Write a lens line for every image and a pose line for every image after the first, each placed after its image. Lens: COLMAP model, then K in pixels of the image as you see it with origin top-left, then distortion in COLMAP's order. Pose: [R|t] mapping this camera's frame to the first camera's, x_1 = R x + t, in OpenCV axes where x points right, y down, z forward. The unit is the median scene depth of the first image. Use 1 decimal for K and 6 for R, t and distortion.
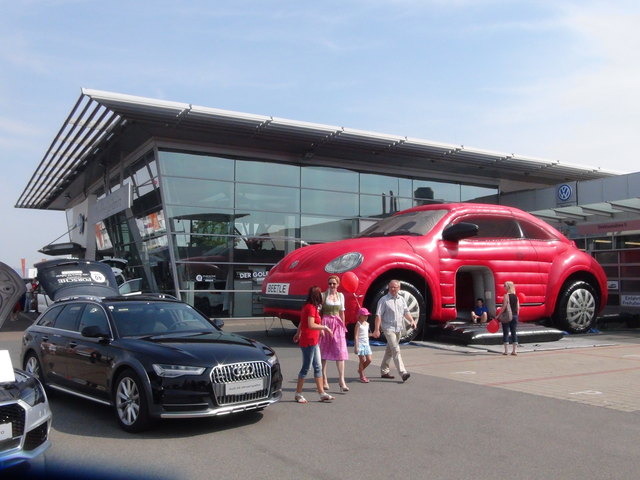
lens RADIAL K [[617.5, 0, 320.0], [0, 617.5, 240.0], [0, 0, 1]] dist [-0.004629, 0.001433]
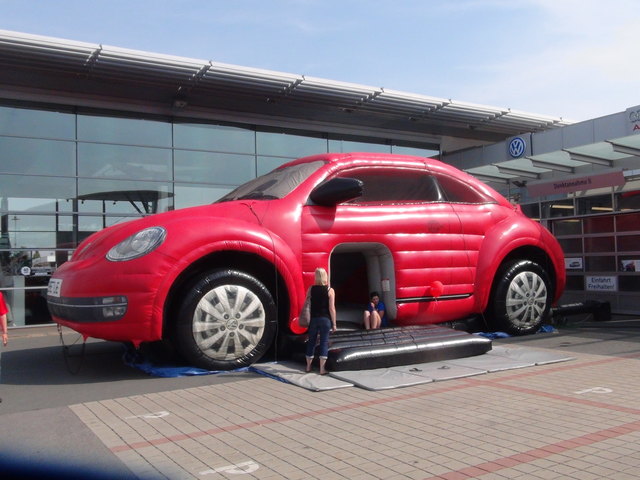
lens RADIAL K [[617.5, 0, 320.0], [0, 617.5, 240.0], [0, 0, 1]] dist [-0.004629, 0.001433]
pose [[0.999096, -0.029564, 0.030546, 0.169889], [0.028664, 0.999153, 0.029513, 0.016250], [-0.031393, -0.028610, 0.999098, 0.310684]]
